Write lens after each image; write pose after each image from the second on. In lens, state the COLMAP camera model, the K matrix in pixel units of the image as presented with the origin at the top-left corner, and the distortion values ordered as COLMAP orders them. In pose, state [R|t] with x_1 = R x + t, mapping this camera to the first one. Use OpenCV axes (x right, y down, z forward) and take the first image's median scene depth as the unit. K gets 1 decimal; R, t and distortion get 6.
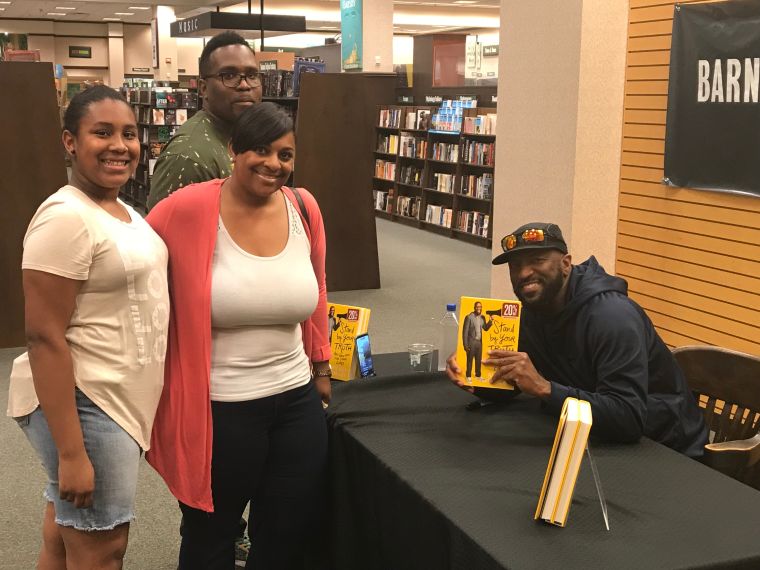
lens RADIAL K [[1092.6, 0, 380.9], [0, 1092.6, 292.6], [0, 0, 1]] dist [0.059976, 0.000000]
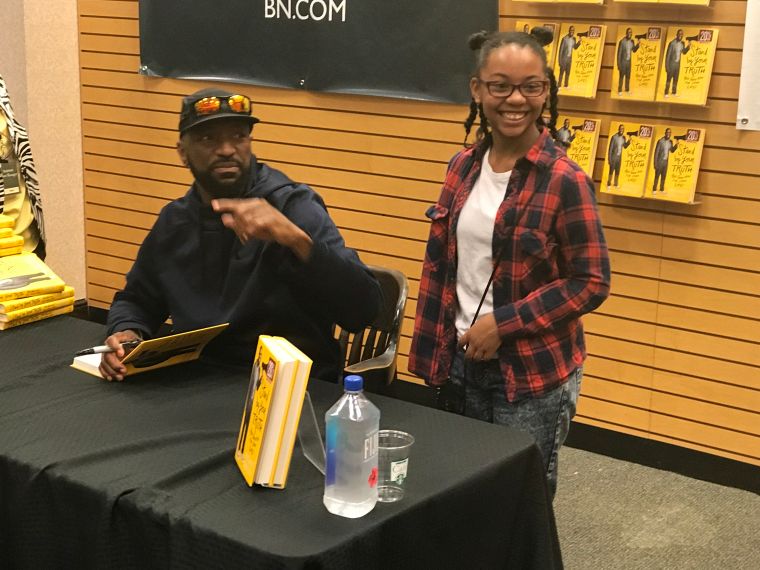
lens RADIAL K [[1334.5, 0, 365.9], [0, 1334.5, 286.8], [0, 0, 1]] dist [0.100318, 0.000000]
pose [[0.867916, -0.108386, 0.484741, -0.044261], [0.079126, 0.993609, 0.080494, -0.003014], [-0.490368, -0.031507, 0.870946, 0.013678]]
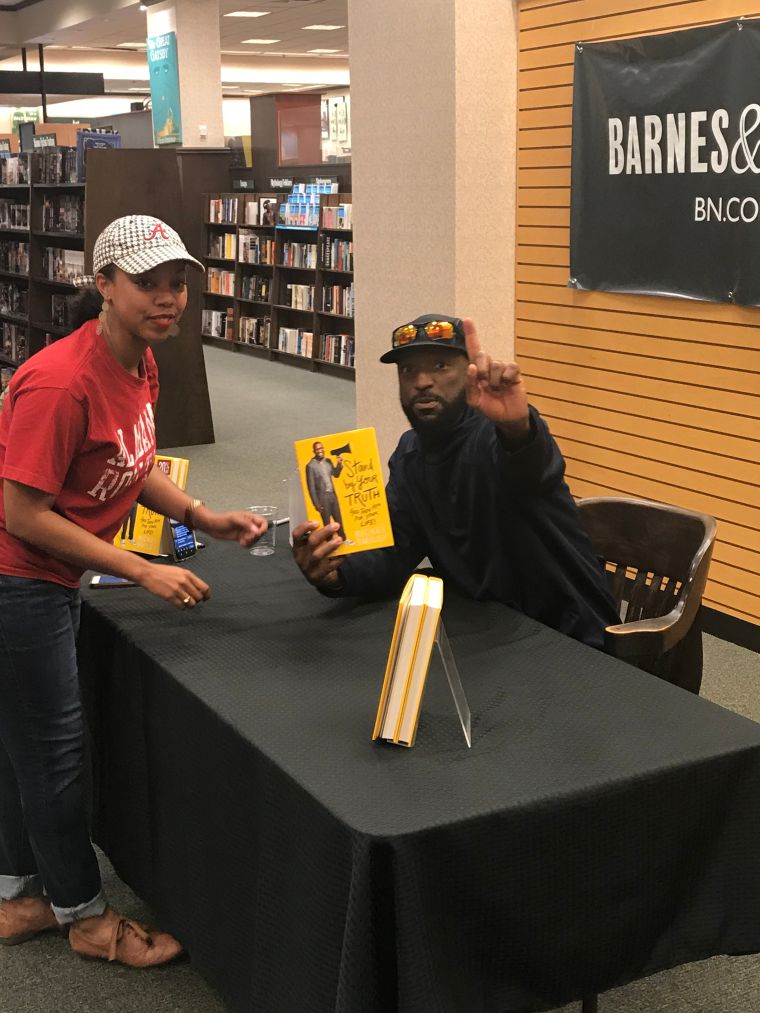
lens RADIAL K [[1456.3, 0, 387.9], [0, 1456.3, 512.5], [0, 0, 1]] dist [0.059976, 0.000000]
pose [[0.993714, -0.049205, 0.100556, 0.010413], [0.044595, 0.997871, 0.047592, 0.001150], [-0.102684, -0.042809, 0.993792, 0.004557]]
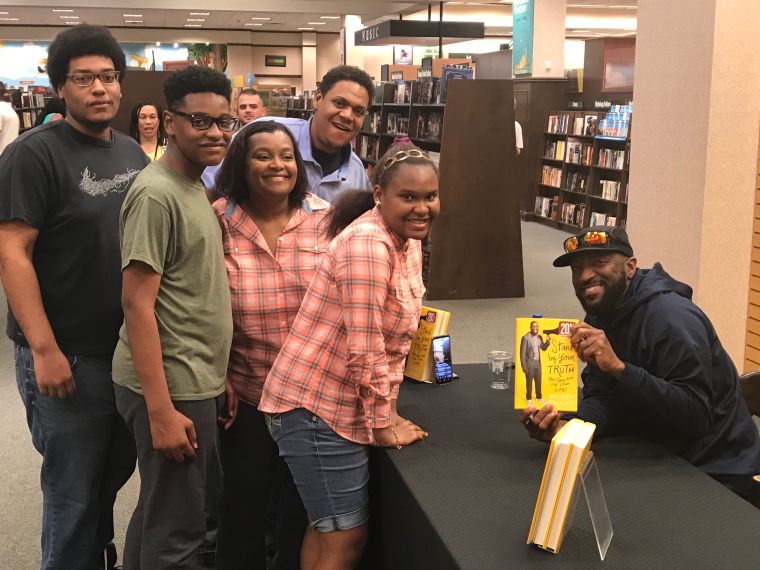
lens RADIAL K [[1092.6, 0, 374.4], [0, 1092.6, 289.1], [0, 0, 1]] dist [0.059976, 0.000000]
pose [[0.983172, 0.025895, -0.180839, 0.031165], [-0.027284, 0.999614, -0.005193, -0.001585], [0.180635, 0.010040, 0.983499, 0.003854]]
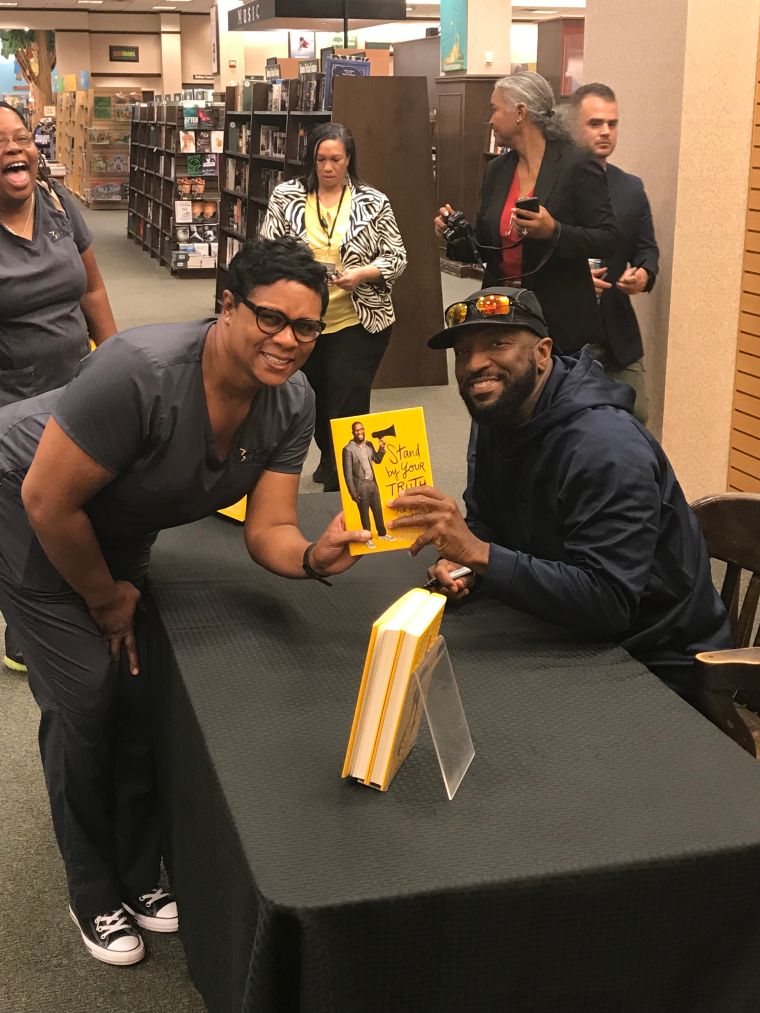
lens RADIAL K [[1456.3, 0, 390.4], [0, 1456.3, 506.9], [0, 0, 1]] dist [0.059976, 0.000000]
pose [[0.994299, 0.020108, -0.104711, 0.044802], [-0.011002, 0.996163, 0.086827, -0.004421], [0.106056, -0.085180, 0.990705, 0.030214]]
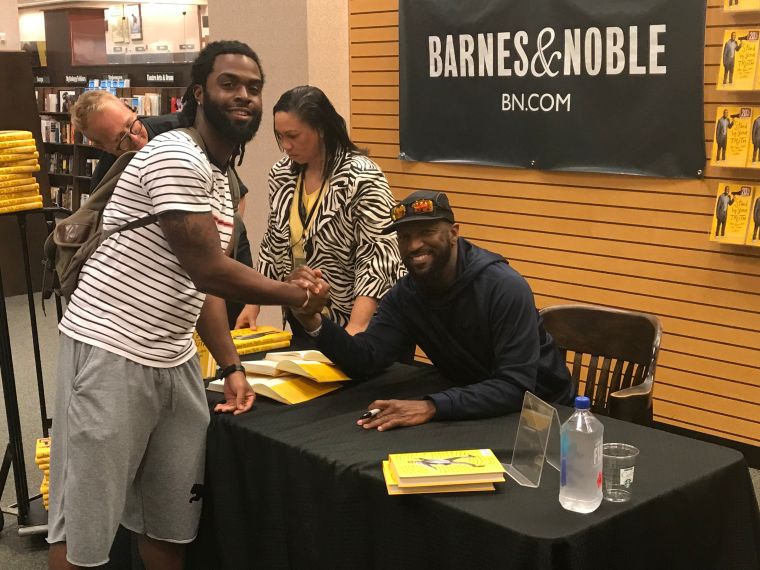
lens RADIAL K [[1152.6, 0, 365.5], [0, 1152.6, 286.9], [0, 0, 1]] dist [0.060237, 0.000000]
pose [[0.942364, -0.087881, 0.322841, -0.054957], [0.085659, 0.996101, 0.021116, -0.002445], [-0.323438, 0.007755, 0.946218, 0.000372]]
